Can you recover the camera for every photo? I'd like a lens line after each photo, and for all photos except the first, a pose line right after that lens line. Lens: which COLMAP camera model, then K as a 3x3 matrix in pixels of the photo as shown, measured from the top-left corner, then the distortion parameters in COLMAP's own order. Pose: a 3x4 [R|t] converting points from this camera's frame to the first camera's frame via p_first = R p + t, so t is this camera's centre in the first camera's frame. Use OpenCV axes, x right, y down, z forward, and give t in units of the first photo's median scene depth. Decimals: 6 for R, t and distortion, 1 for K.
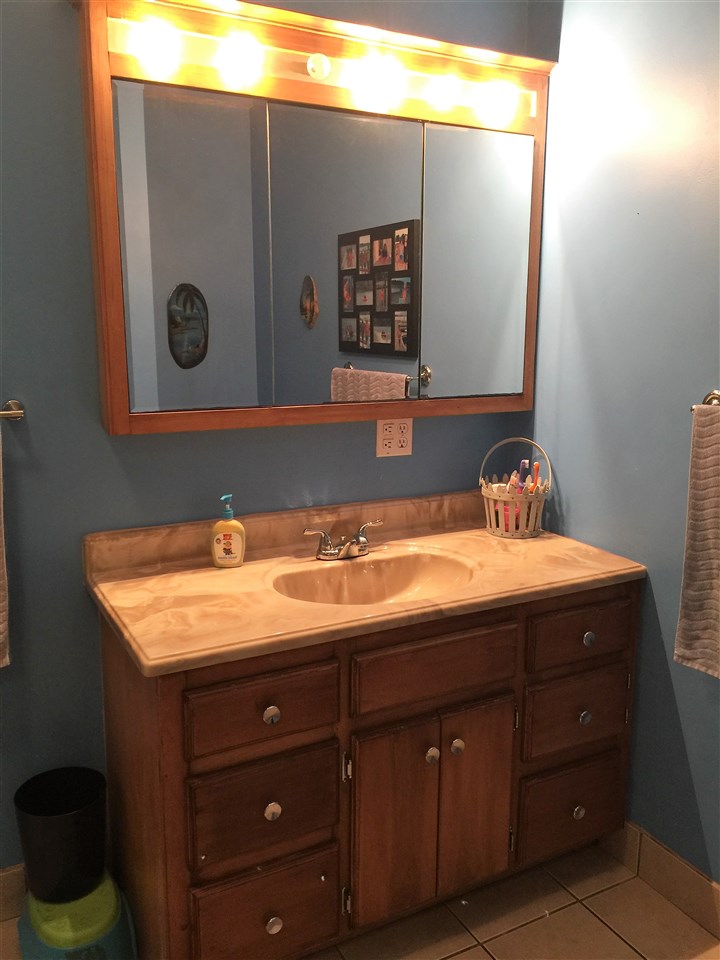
lens RADIAL K [[836.2, 0, 366.4], [0, 836.2, 479.6], [0, 0, 1]] dist [0.073343, -0.073719]
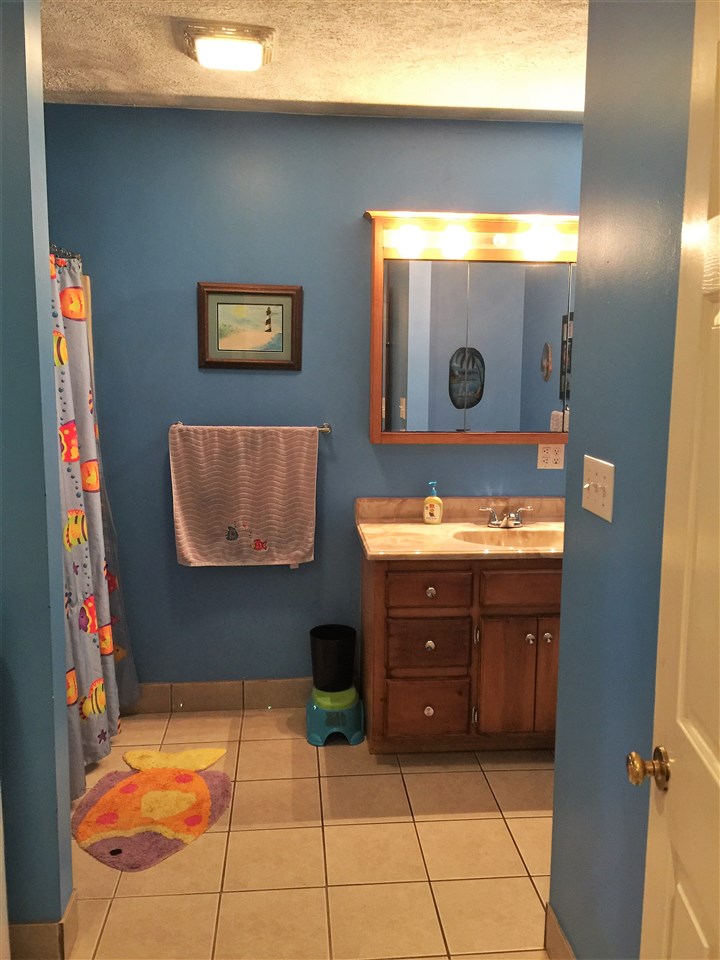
lens RADIAL K [[836.2, 0, 359.5], [0, 836.2, 481.5], [0, 0, 1]] dist [0.073343, -0.073719]
pose [[0.917983, 0.063853, -0.391445, 0.368654], [-0.081236, 0.996302, -0.027990, 0.077932], [0.388210, 0.057493, 0.919776, -0.647258]]
